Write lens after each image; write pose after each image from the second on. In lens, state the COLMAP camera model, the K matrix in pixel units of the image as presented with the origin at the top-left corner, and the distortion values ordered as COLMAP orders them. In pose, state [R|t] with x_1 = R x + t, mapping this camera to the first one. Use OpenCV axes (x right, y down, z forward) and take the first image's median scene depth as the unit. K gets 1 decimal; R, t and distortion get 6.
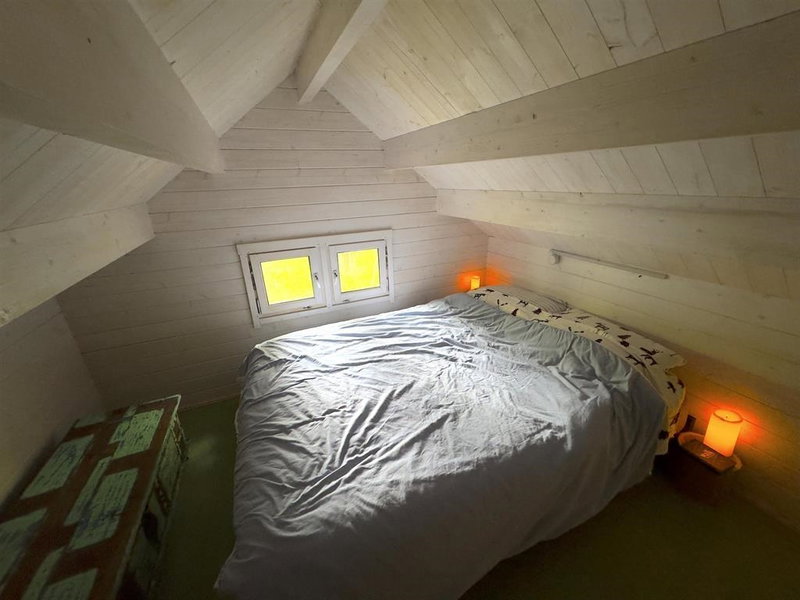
lens RADIAL K [[319.4, 0, 401.7], [0, 319.4, 300.6], [0, 0, 1]] dist [0.000355, 0.000113]
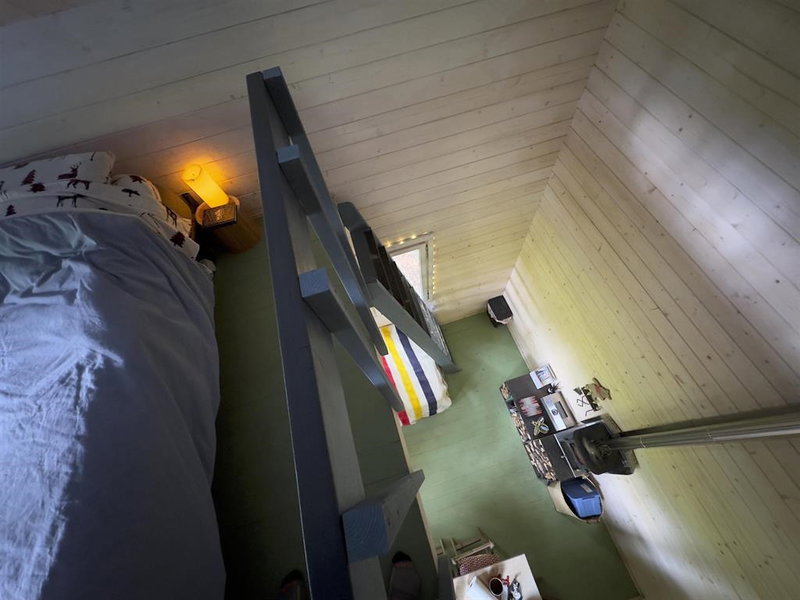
lens RADIAL K [[319.4, 0, 401.7], [0, 319.4, 300.6], [0, 0, 1]] dist [0.000355, 0.000113]
pose [[0.127137, -0.872633, 0.471539, 0.310160], [0.441084, 0.475544, 0.761119, 0.085873], [-0.888415, 0.111222, 0.445364, 0.029179]]
